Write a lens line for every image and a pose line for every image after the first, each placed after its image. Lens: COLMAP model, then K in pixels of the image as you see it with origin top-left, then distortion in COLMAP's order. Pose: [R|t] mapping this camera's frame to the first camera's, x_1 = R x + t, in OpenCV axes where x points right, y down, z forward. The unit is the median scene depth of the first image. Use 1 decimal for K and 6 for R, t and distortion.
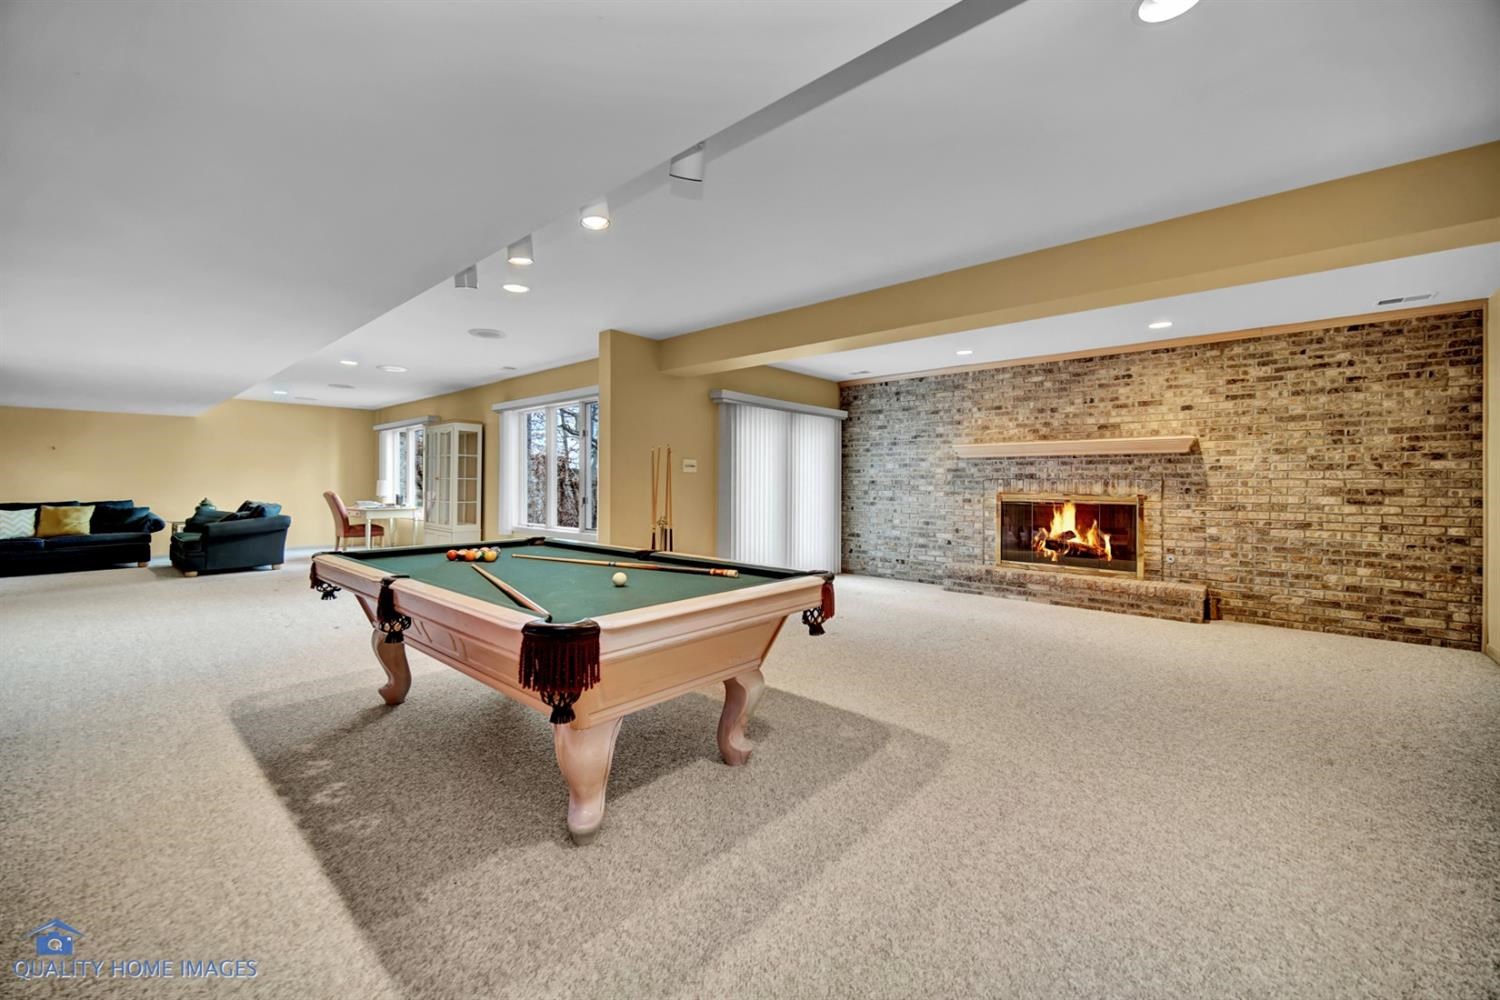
lens RADIAL K [[603.8, 0, 747.5], [0, 603.8, 476.7], [0, 0, 1]] dist [-0.002166, -0.000311]
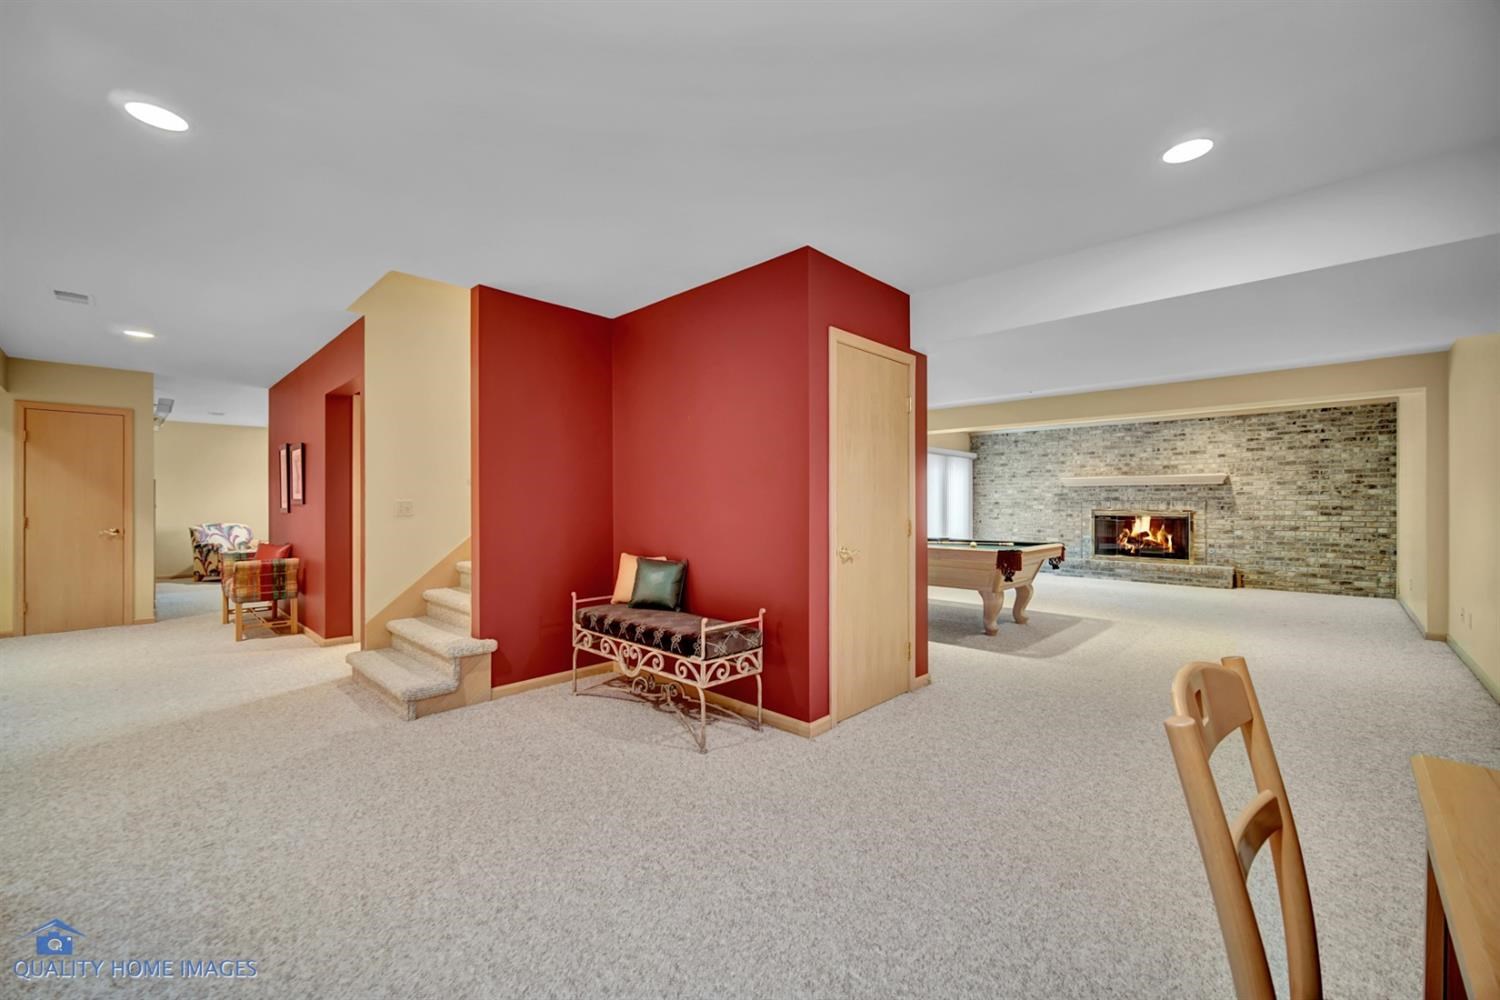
lens RADIAL K [[603.8, 0, 745.8], [0, 603.8, 496.1], [0, 0, 1]] dist [-0.002166, -0.000311]
pose [[0.998412, 0.004942, -0.056115, -0.457265], [-0.005660, 0.999904, -0.012659, 0.020674], [0.056047, 0.012957, 0.998344, -0.690079]]
